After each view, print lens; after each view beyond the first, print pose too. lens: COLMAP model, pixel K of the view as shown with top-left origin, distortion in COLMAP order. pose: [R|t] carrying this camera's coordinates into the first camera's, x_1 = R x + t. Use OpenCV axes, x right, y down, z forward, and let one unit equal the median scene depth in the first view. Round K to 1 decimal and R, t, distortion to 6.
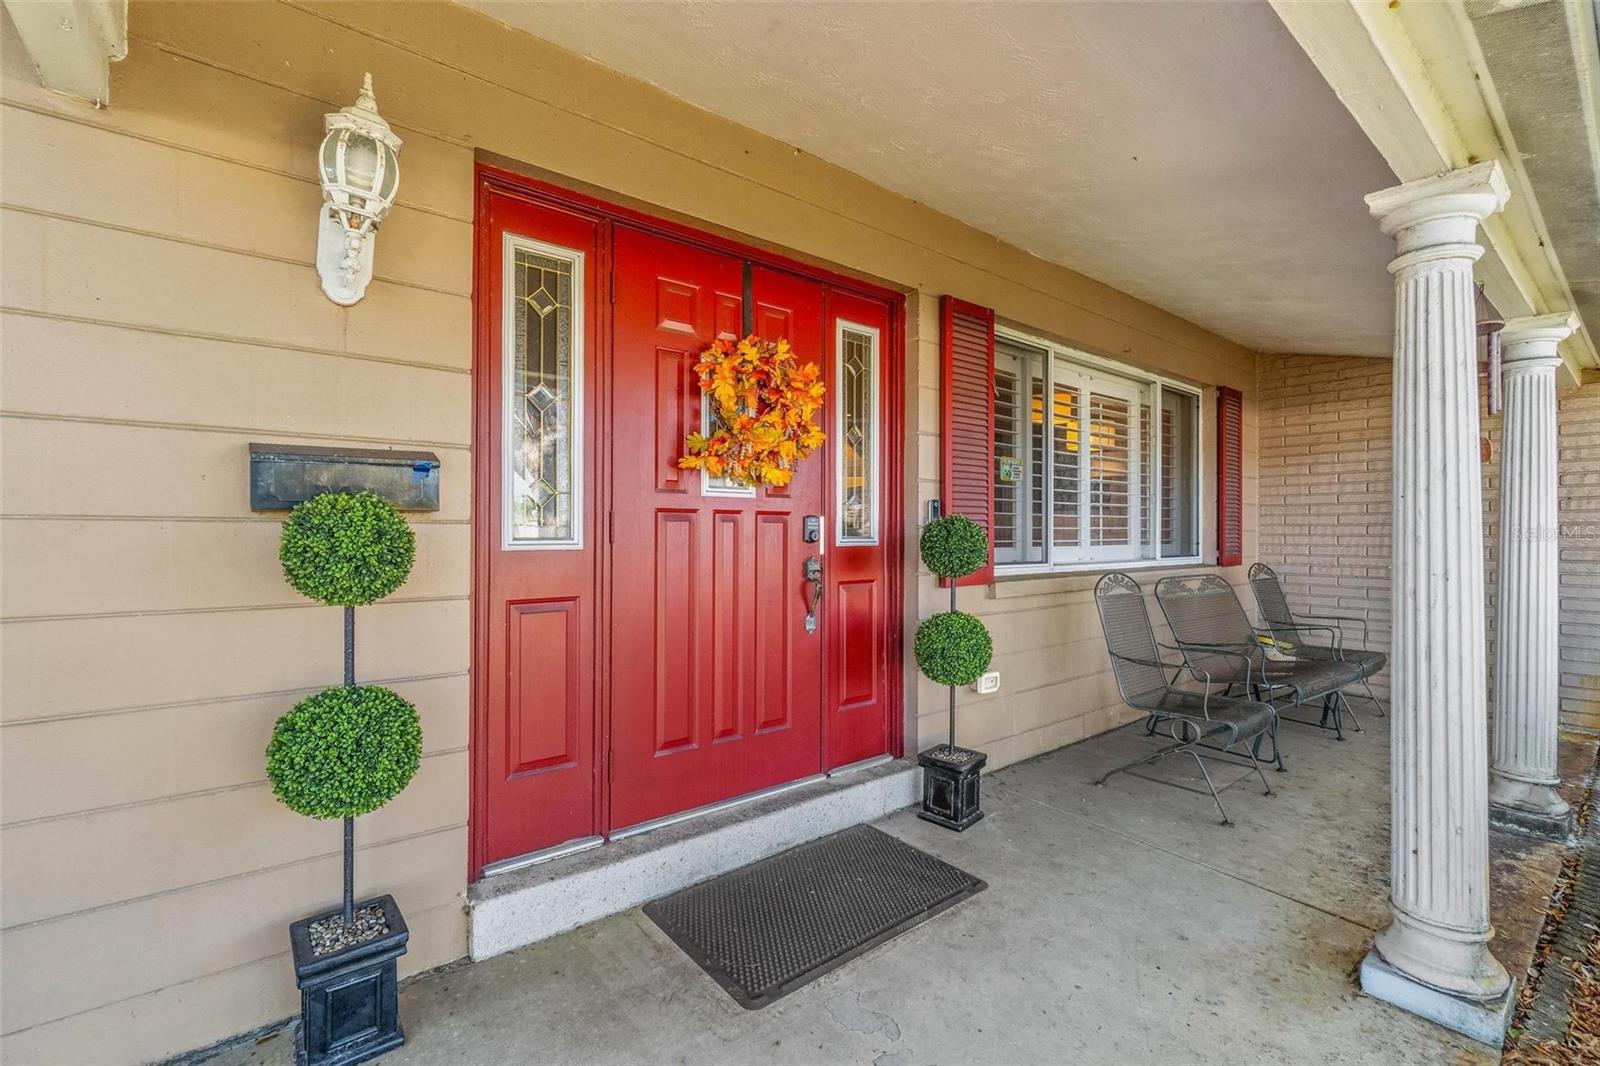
lens RADIAL K [[686.2, 0, 806.5], [0, 686.2, 530.8], [0, 0, 1]] dist [-0.001608, -0.000604]
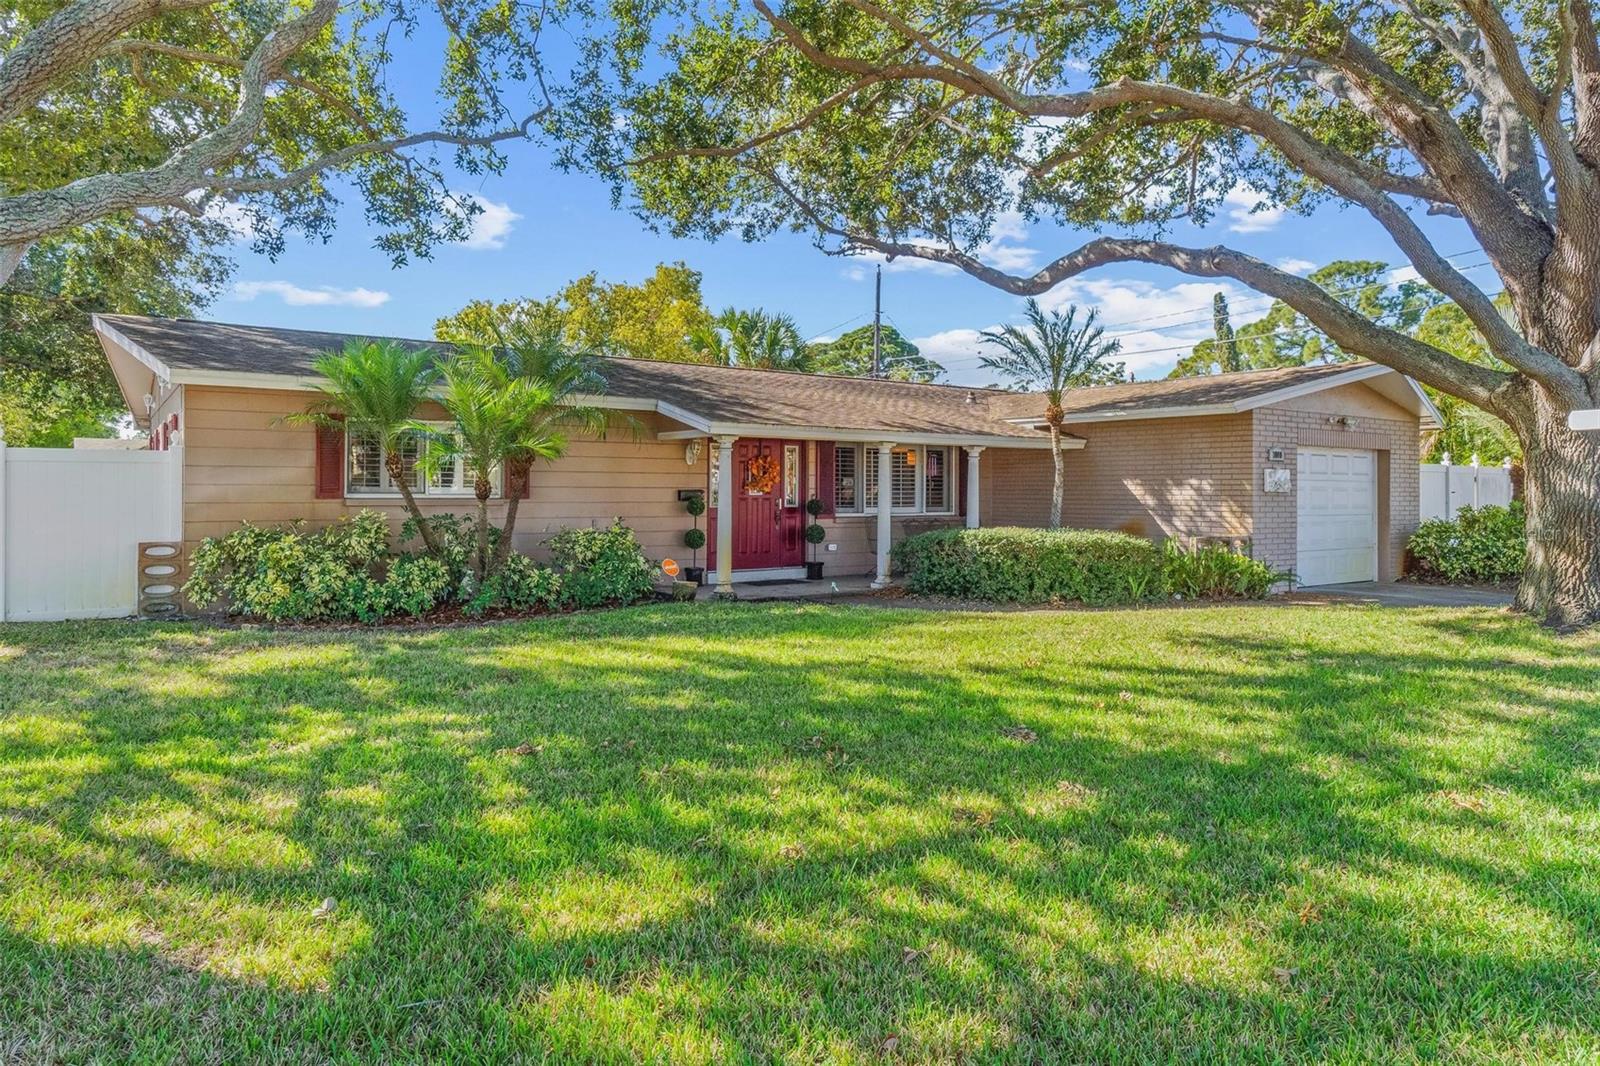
lens RADIAL K [[876.0, 0, 800.0], [0, 876.0, 533.0], [0, 0, 1]] dist [0.000345, 0.000051]
pose [[0.997577, -0.002304, -0.069530, 0.494626], [0.004884, 0.999305, 0.036954, -0.012428], [0.069397, -0.037204, 0.996895, -4.047197]]
